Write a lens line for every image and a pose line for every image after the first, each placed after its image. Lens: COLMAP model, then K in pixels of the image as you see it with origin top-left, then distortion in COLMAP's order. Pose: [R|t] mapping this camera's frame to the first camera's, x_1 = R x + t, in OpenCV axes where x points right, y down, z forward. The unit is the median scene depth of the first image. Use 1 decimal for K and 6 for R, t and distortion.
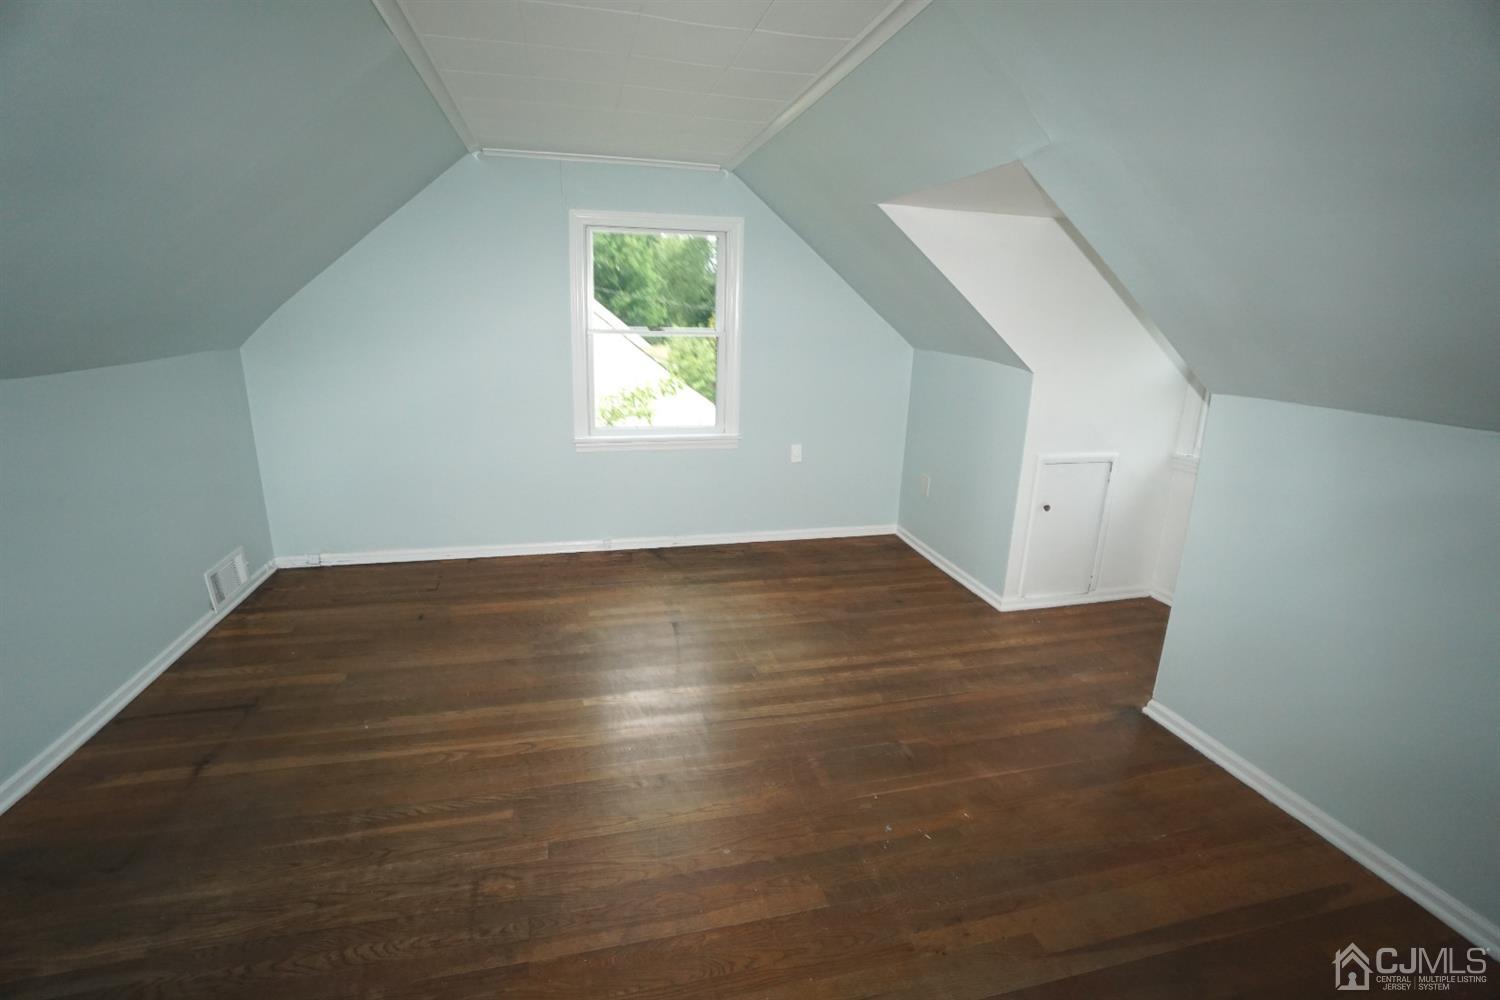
lens RADIAL K [[659.2, 0, 712.1], [0, 659.2, 496.7], [0, 0, 1]] dist [-0.033693, 0.005399]
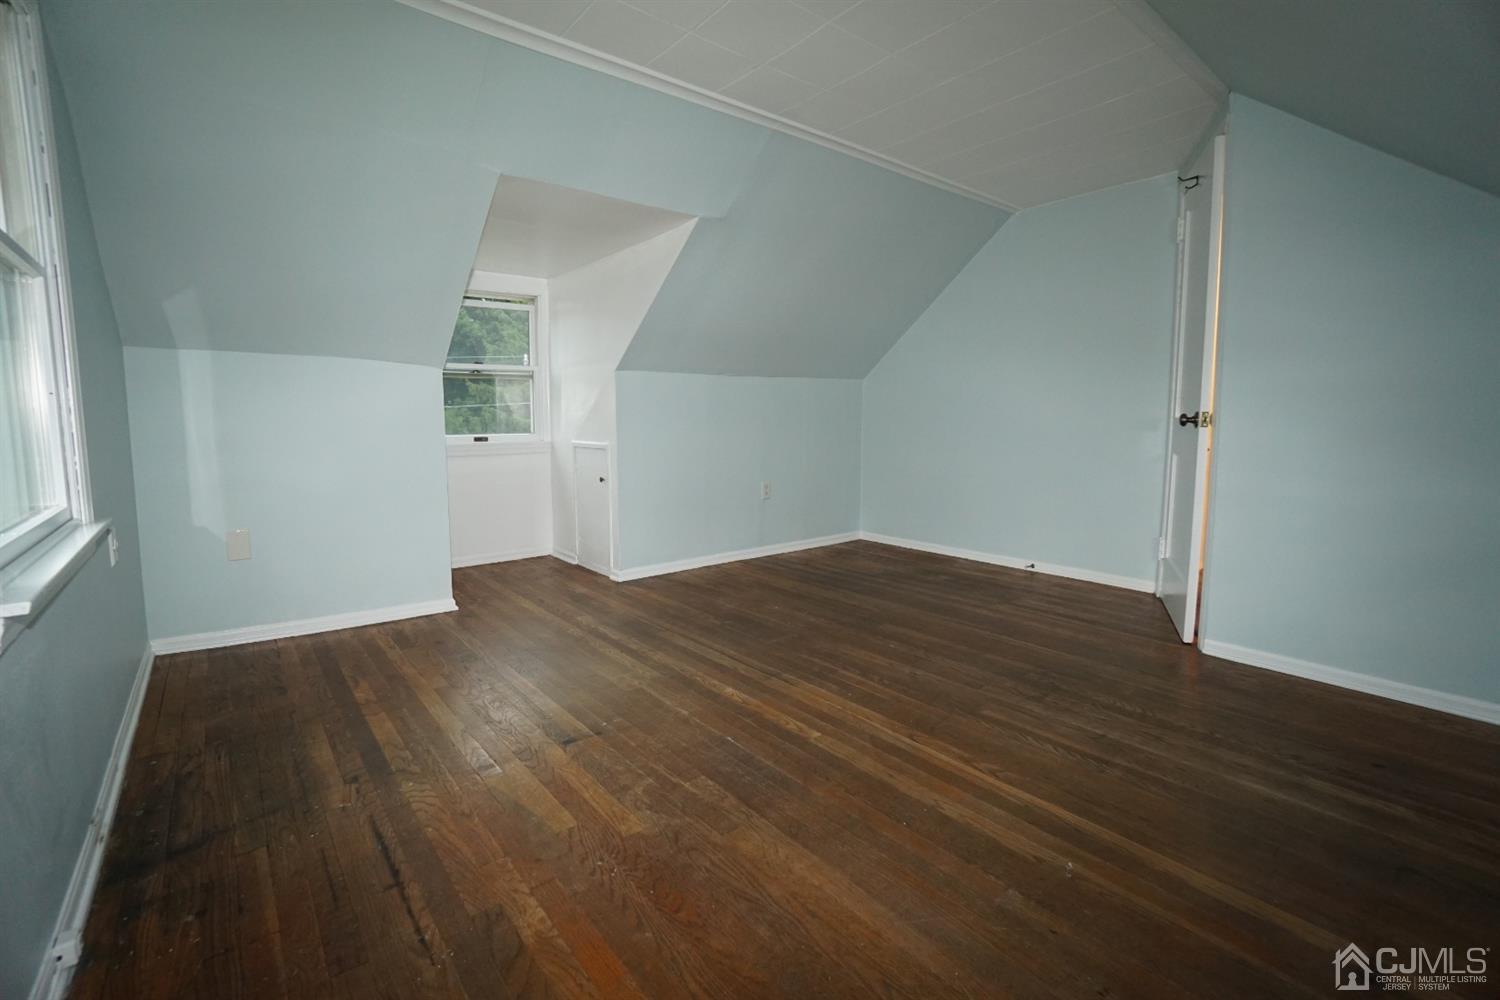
lens RADIAL K [[659.2, 0, 746.4], [0, 659.2, 492.8], [0, 0, 1]] dist [-0.033693, 0.005399]
pose [[-0.450457, -0.122077, 0.884413, -0.891360], [0.228941, 0.941690, 0.246589, -0.197453], [-0.862945, 0.313557, -0.396242, 1.396514]]
